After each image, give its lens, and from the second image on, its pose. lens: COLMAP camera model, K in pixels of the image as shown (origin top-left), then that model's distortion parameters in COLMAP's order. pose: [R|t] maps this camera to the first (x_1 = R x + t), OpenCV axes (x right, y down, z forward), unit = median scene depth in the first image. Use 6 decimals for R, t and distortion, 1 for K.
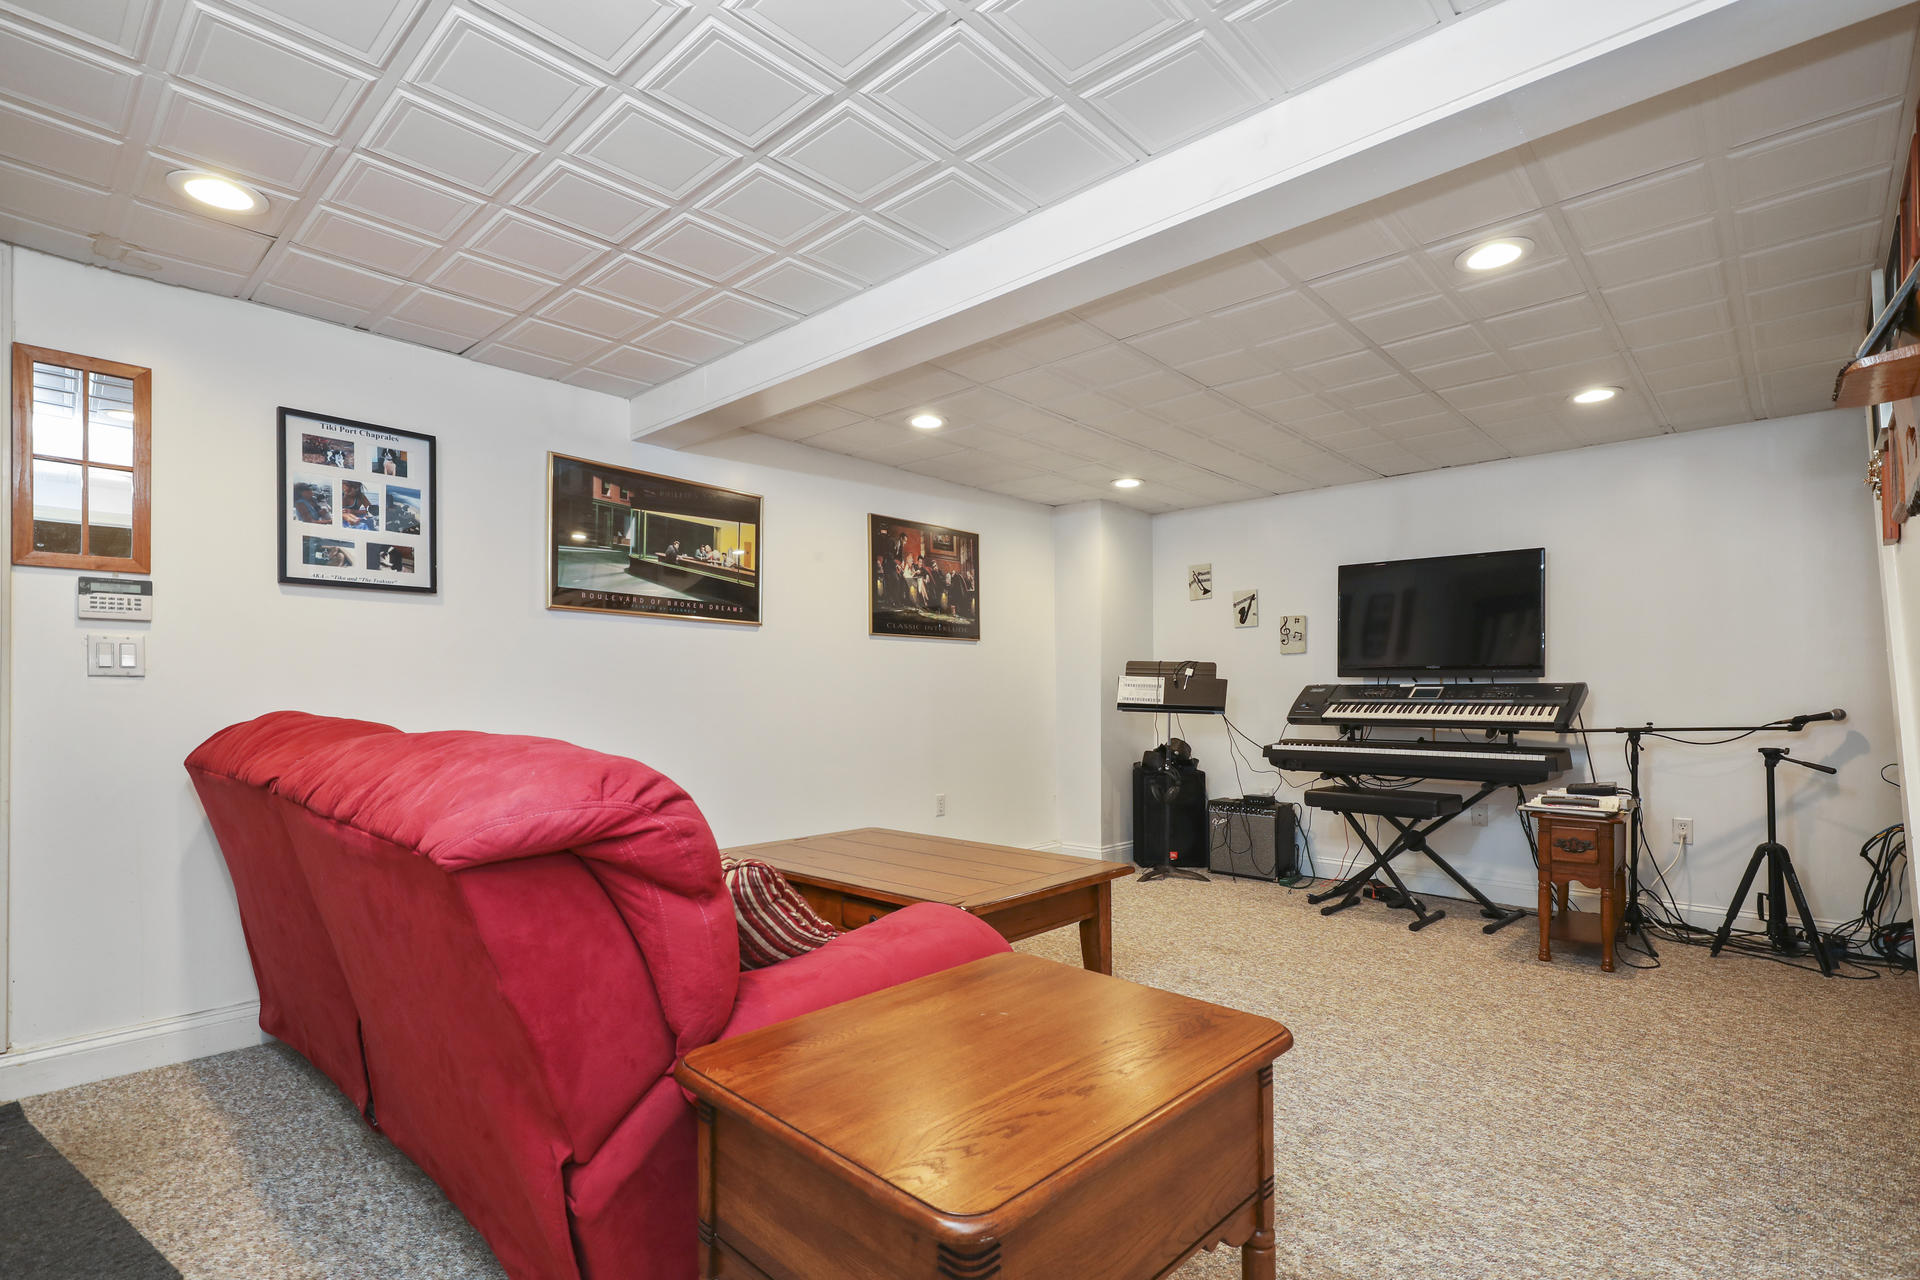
lens RADIAL K [[914.8, 0, 951.6], [0, 914.8, 696.8], [0, 0, 1]] dist [0.005023, 0.000099]
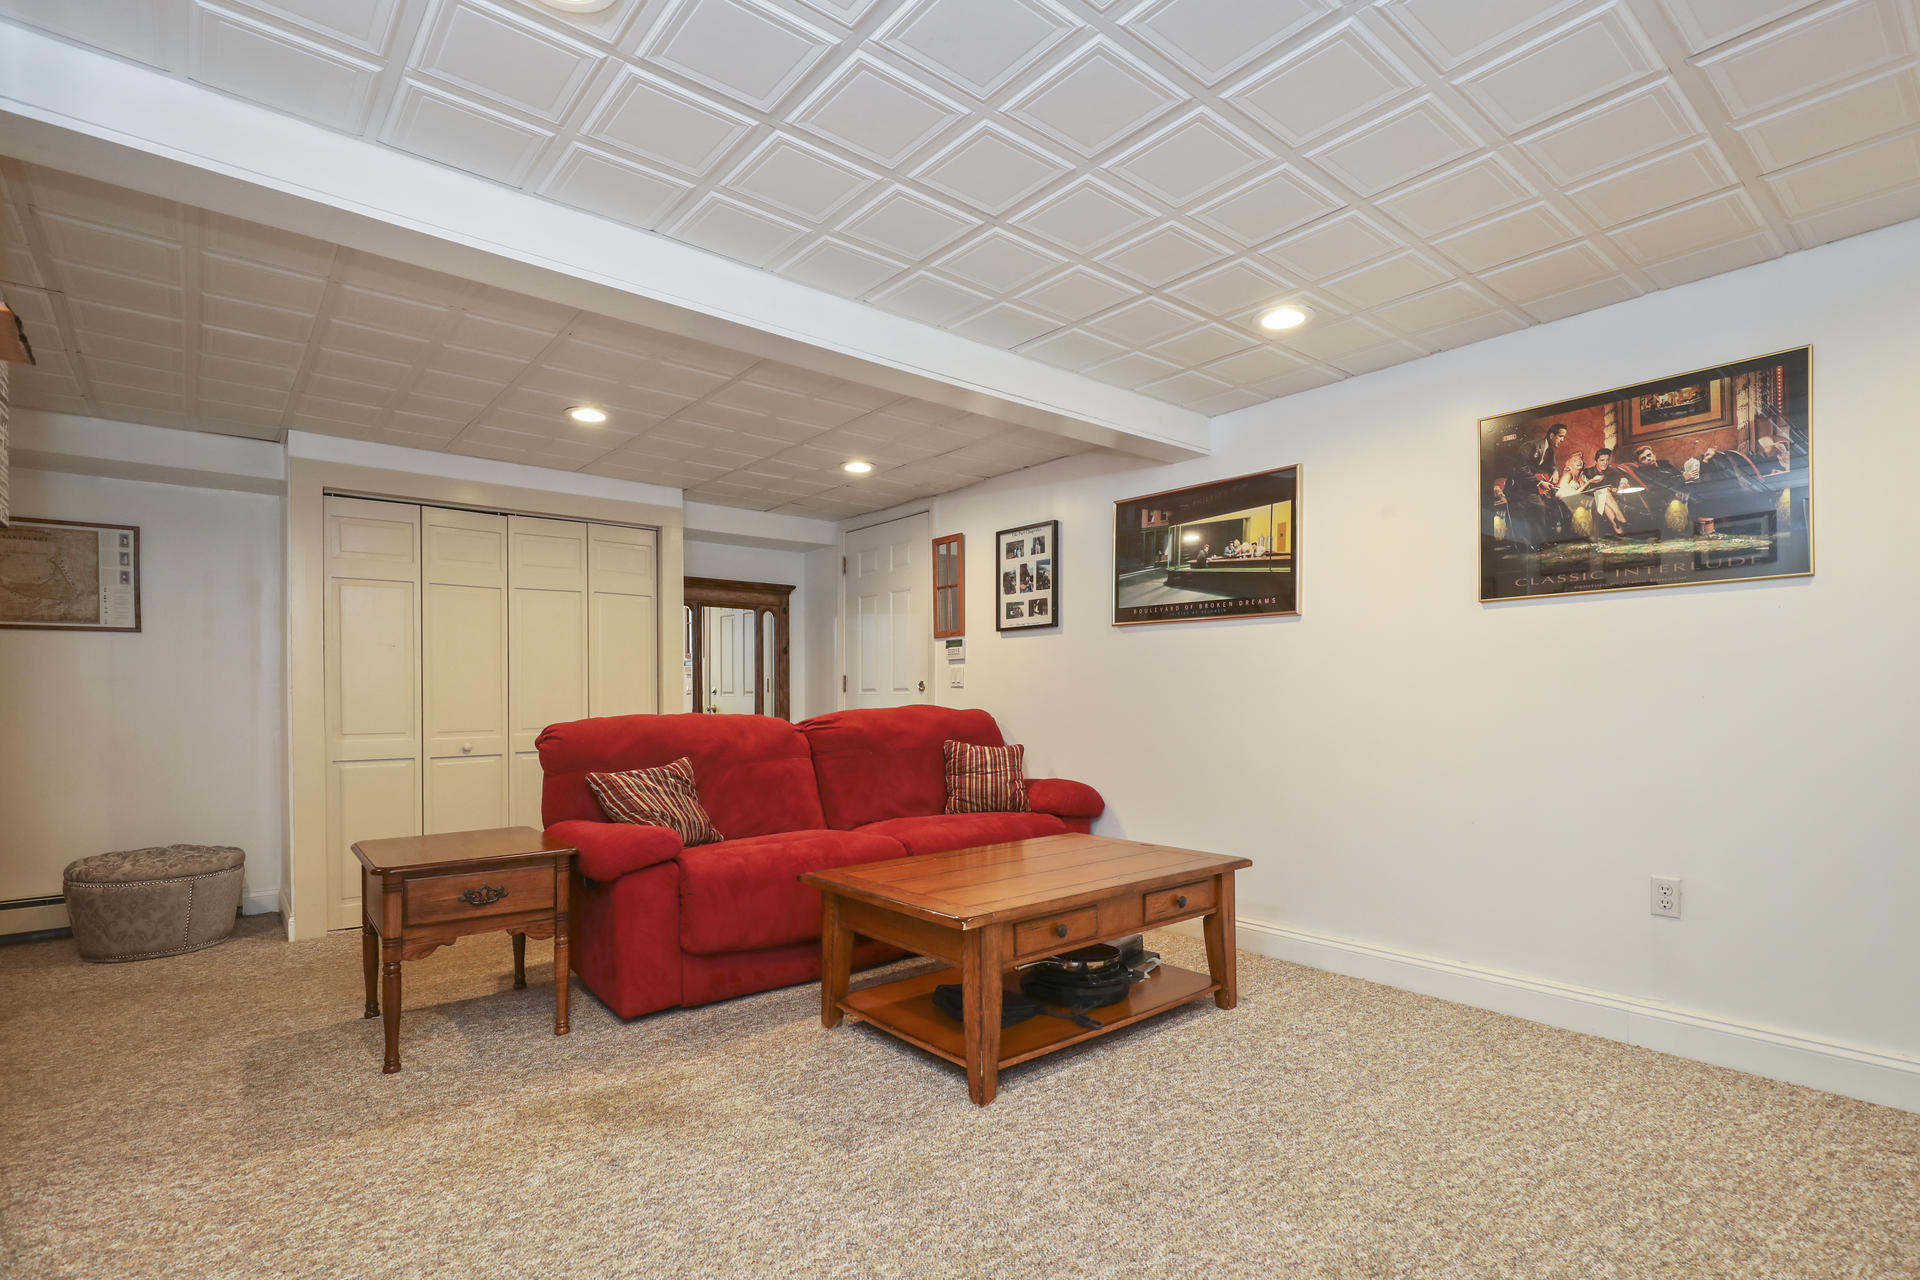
lens RADIAL K [[914.8, 0, 971.6], [0, 914.8, 696.8], [0, 0, 1]] dist [0.005023, 0.000099]
pose [[-0.122677, 0.001484, -0.992446, 0.759450], [0.005124, 0.999986, 0.000861, -0.001985], [0.992433, -0.004980, -0.122683, 0.876312]]
